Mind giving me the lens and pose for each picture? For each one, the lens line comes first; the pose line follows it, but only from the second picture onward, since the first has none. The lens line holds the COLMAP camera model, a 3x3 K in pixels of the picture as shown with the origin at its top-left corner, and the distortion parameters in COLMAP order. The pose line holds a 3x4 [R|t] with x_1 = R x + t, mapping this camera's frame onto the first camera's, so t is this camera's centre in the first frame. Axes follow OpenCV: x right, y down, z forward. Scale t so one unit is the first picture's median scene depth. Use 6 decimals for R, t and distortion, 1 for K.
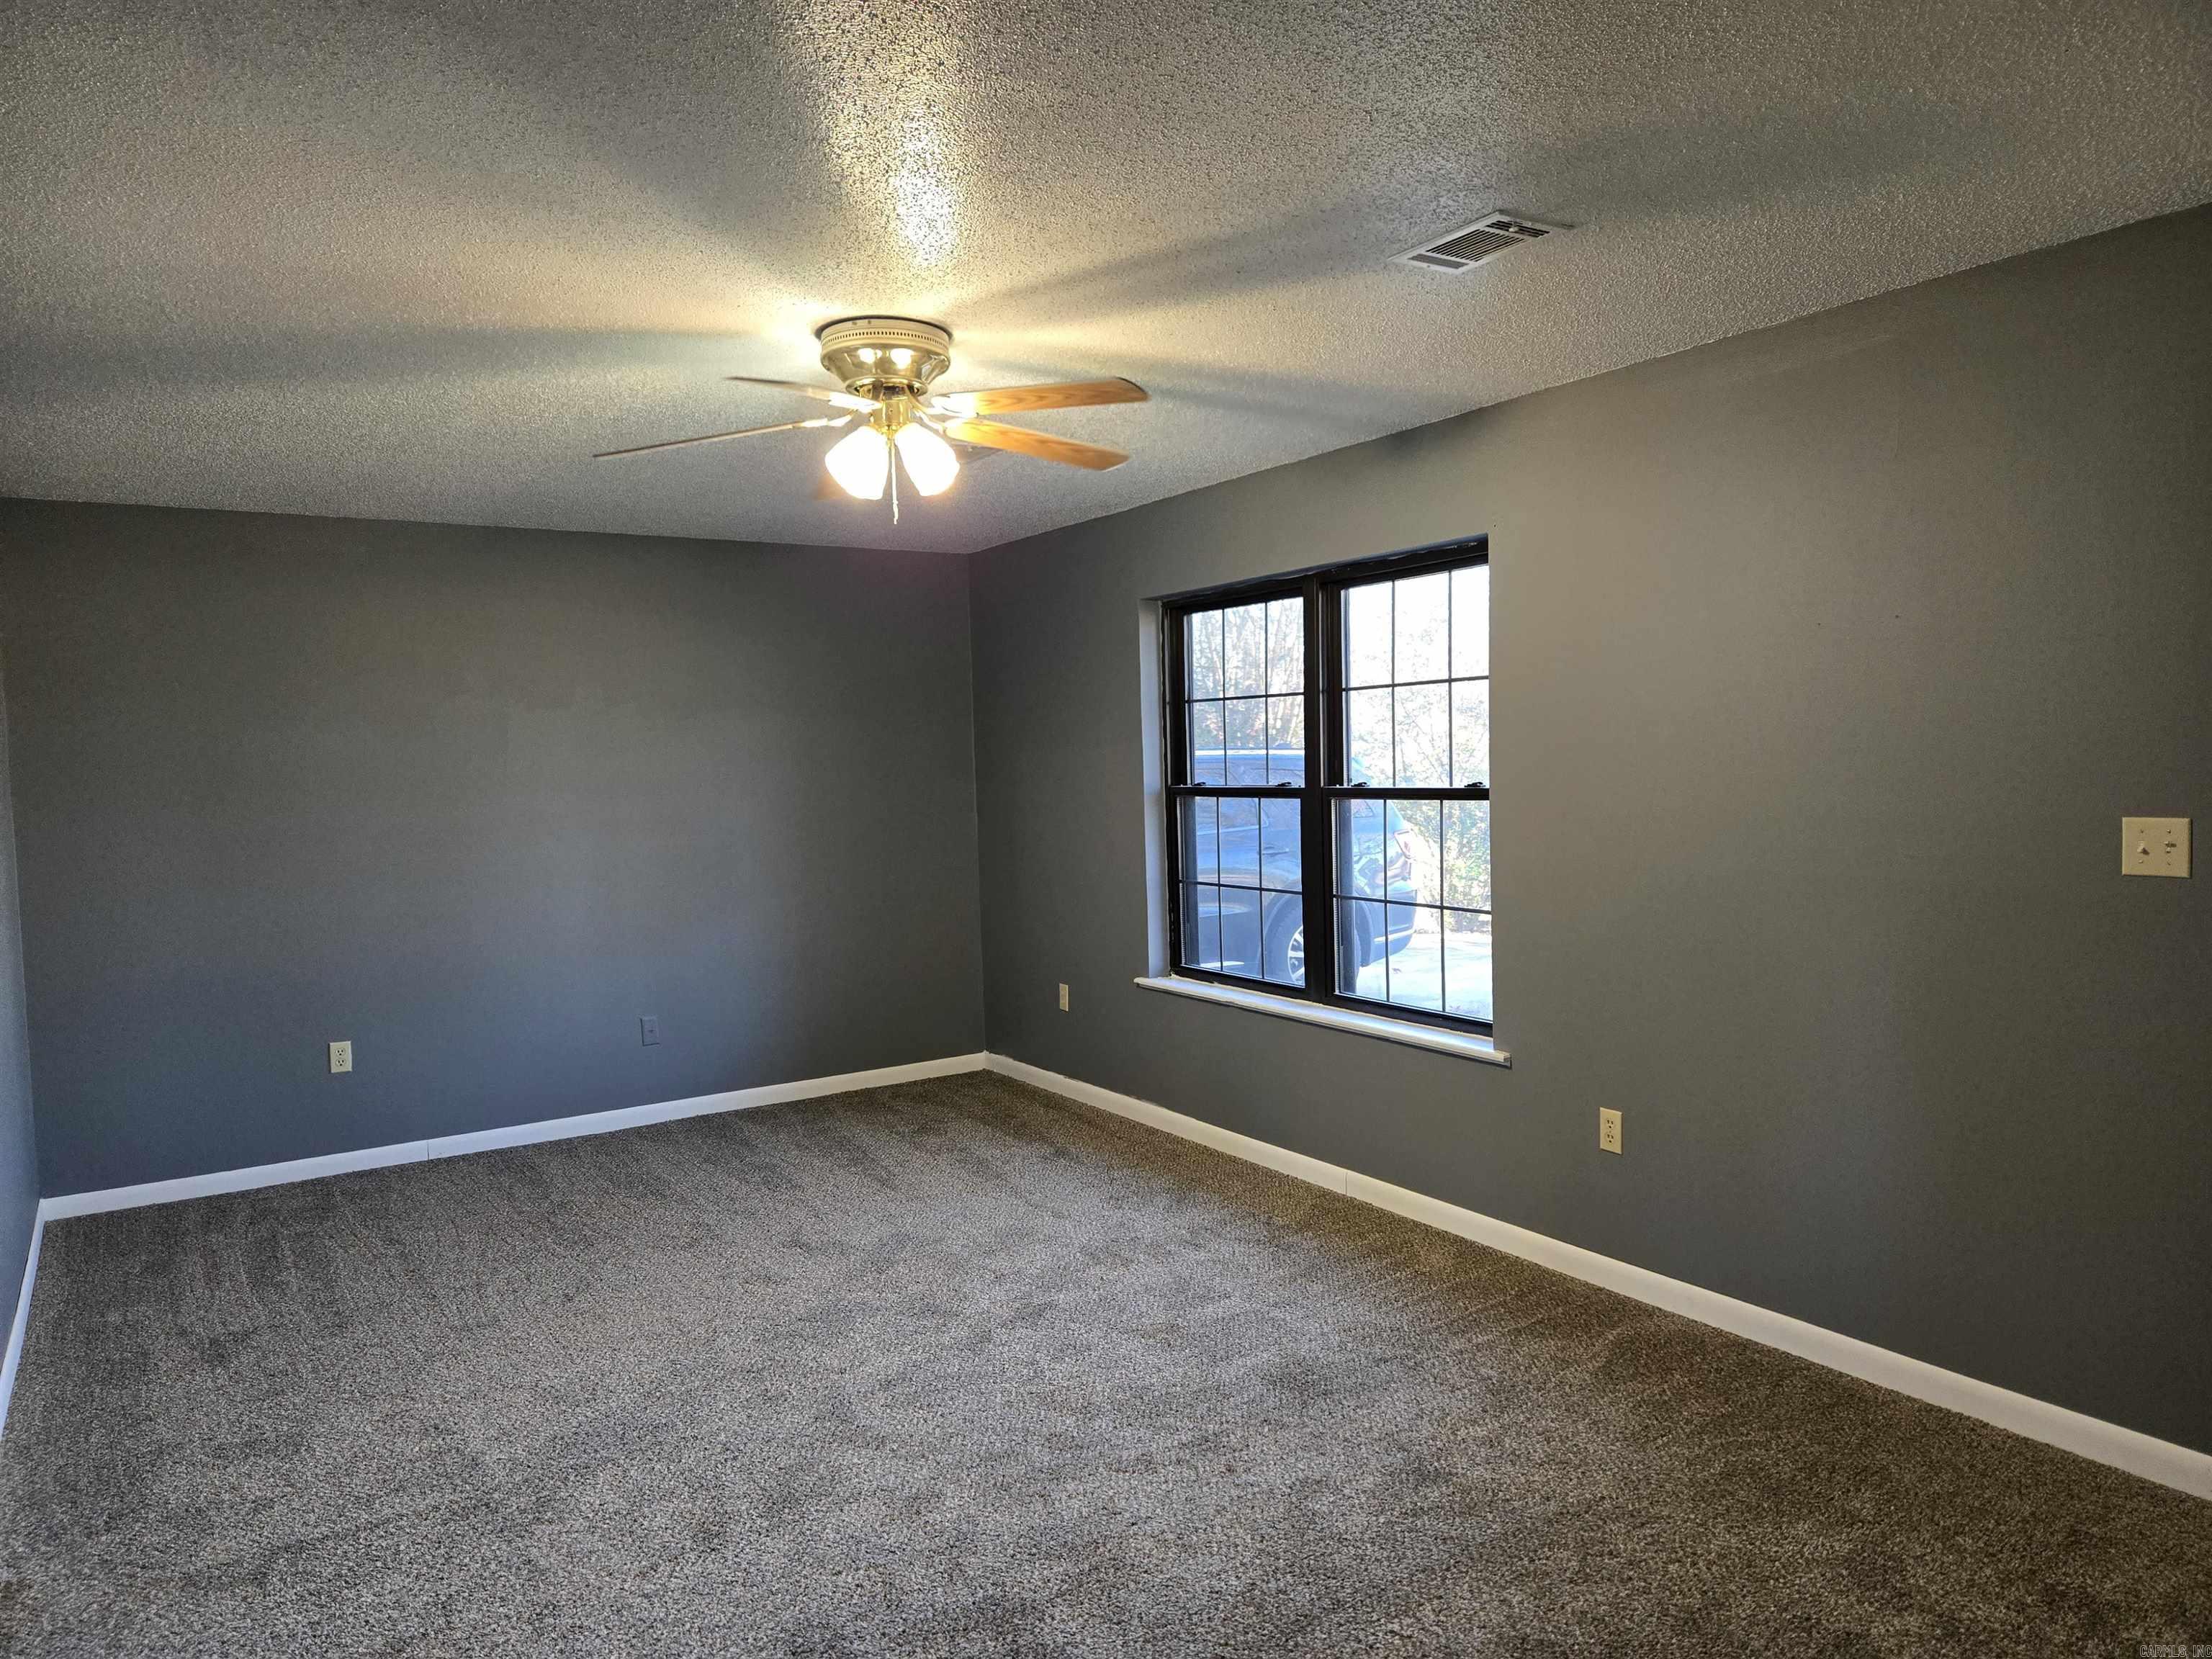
lens RADIAL K [[1478.4, 0, 1106.0], [0, 1478.4, 829.5], [0, 0, 1]] dist [0.059818, -0.052378]
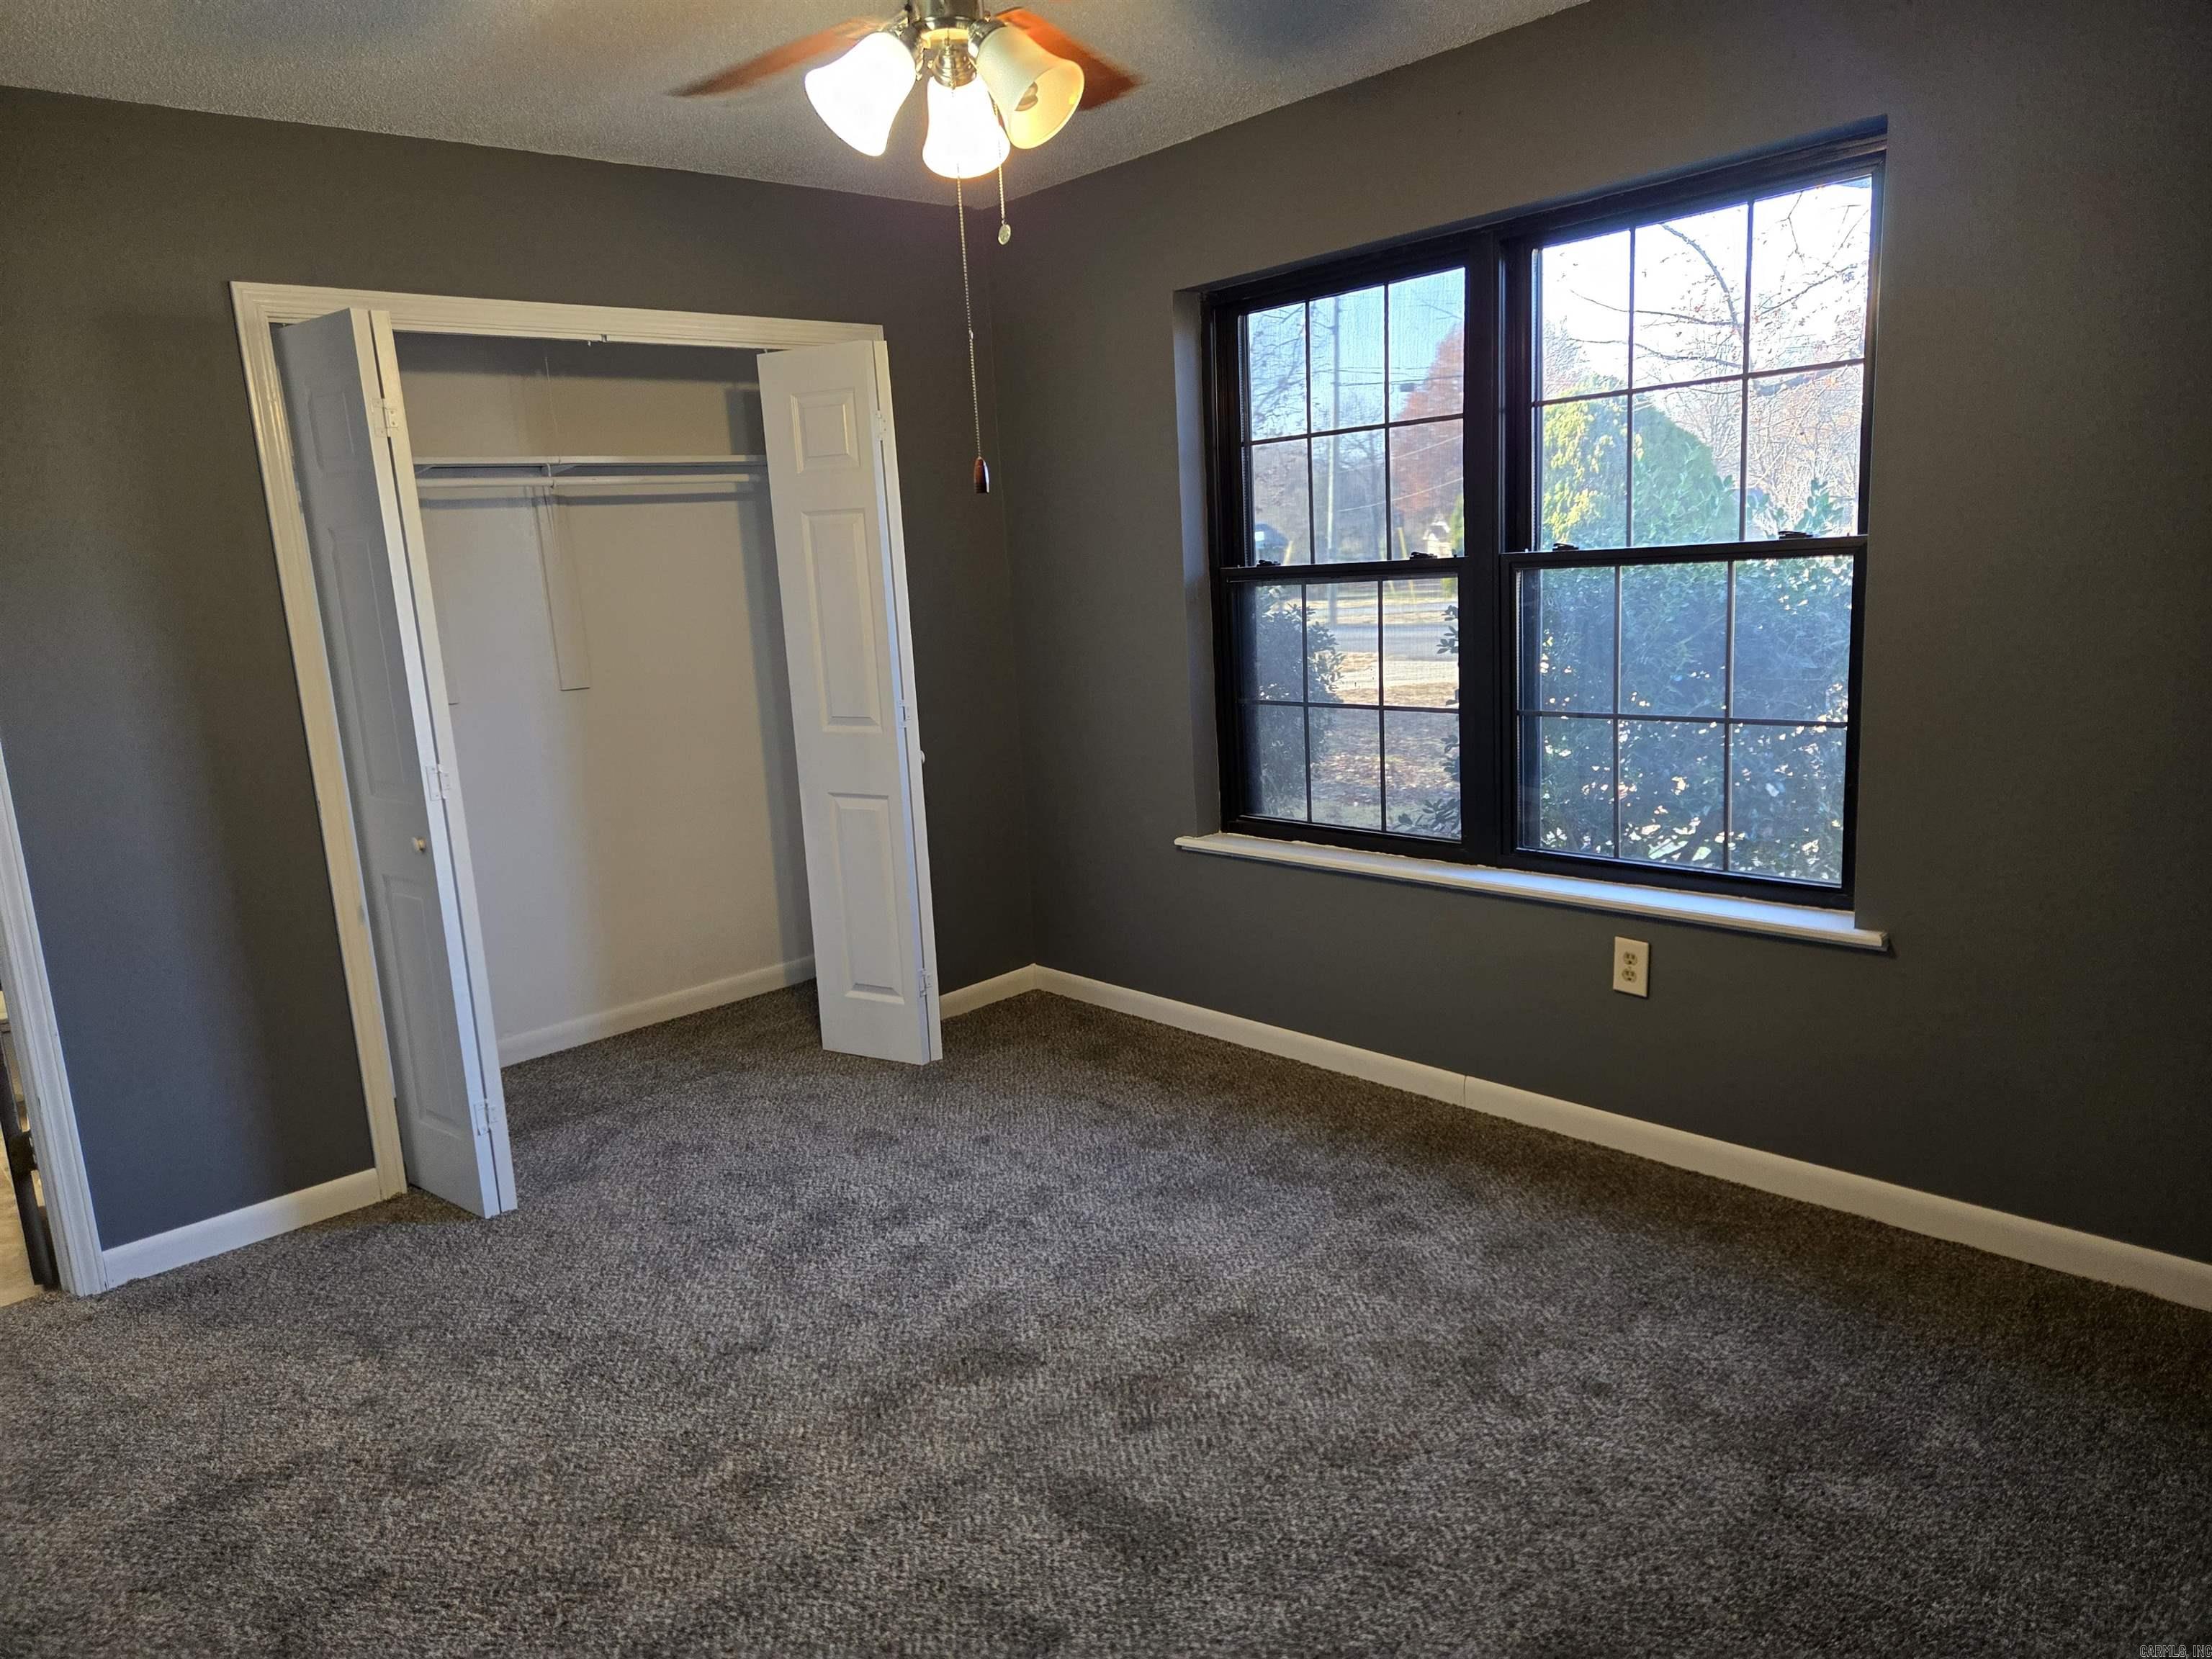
lens RADIAL K [[1478.4, 0, 1106.0], [0, 1478.4, 829.5], [0, 0, 1]] dist [0.059818, -0.052378]
pose [[0.984540, -0.053011, 0.166945, -0.155922], [0.033428, 0.992450, 0.118003, 0.010972], [-0.171940, -0.110598, 0.978879, 0.343864]]
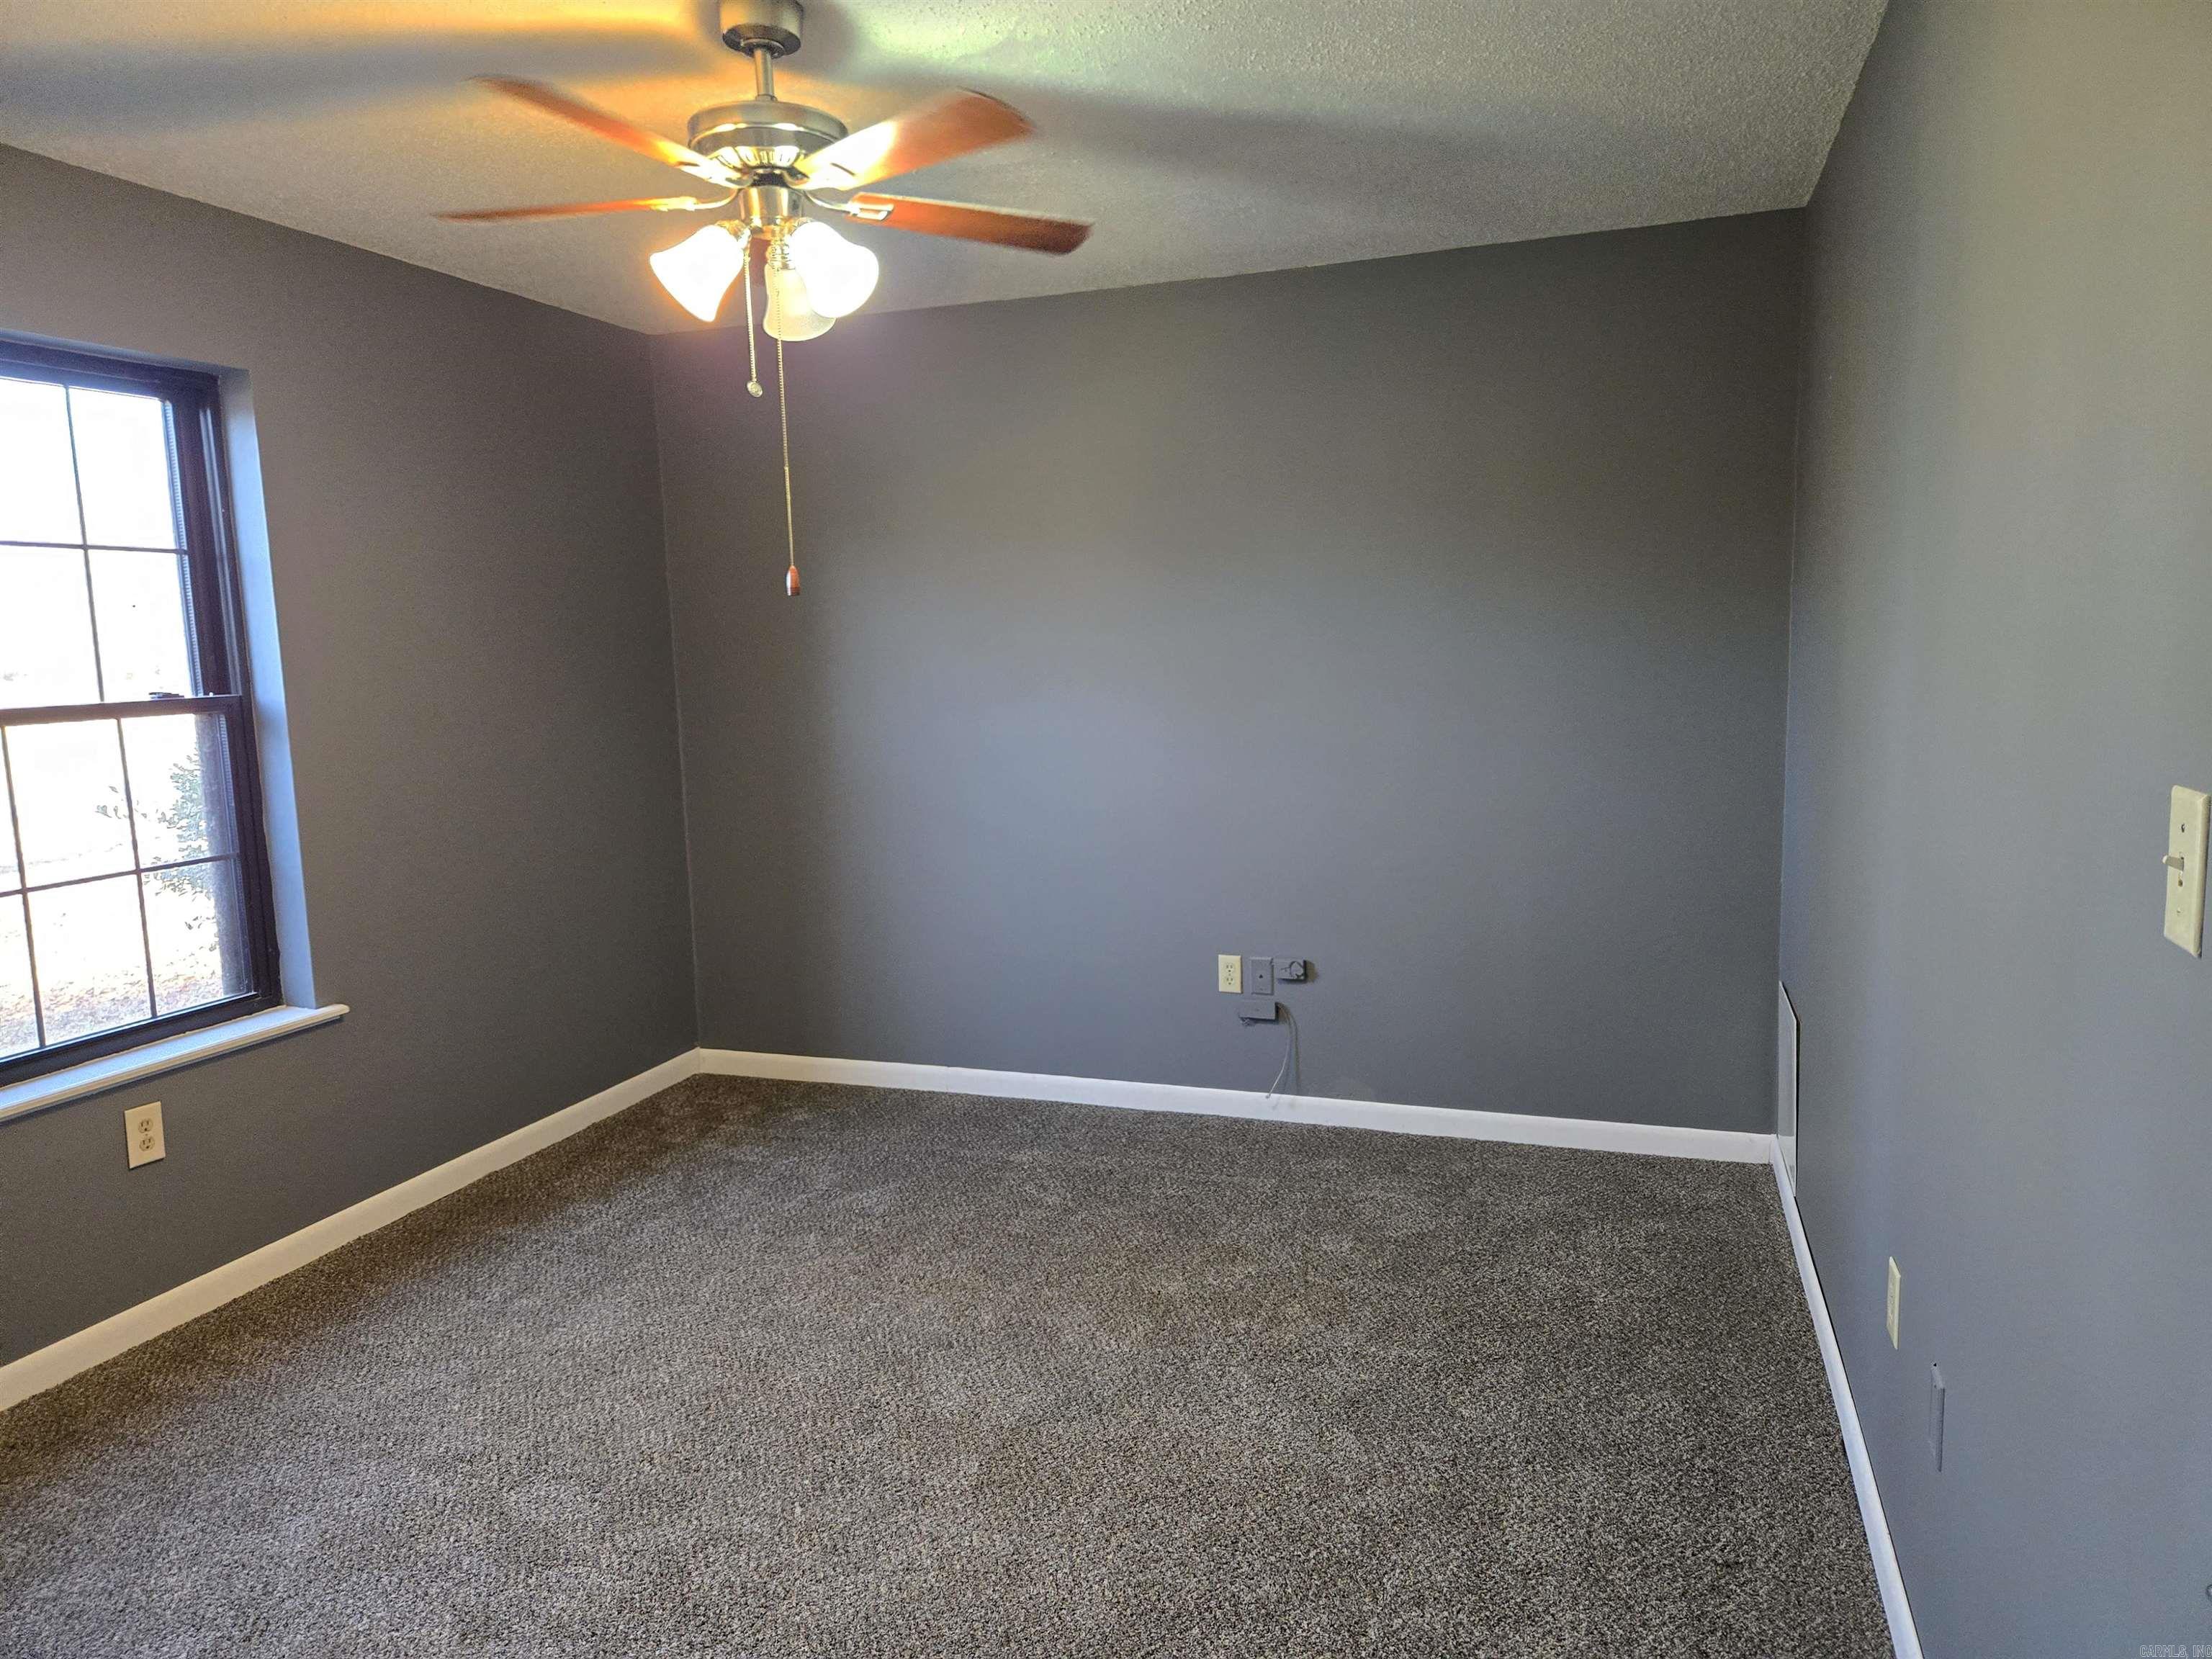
lens RADIAL K [[1478.4, 0, 1106.0], [0, 1478.4, 829.5], [0, 0, 1]] dist [0.059818, -0.052378]
pose [[-0.620767, -0.041778, 0.782881, -0.653946], [0.103338, 0.985506, 0.134530, -0.019272], [-0.777155, 0.164413, -0.607453, 1.132615]]
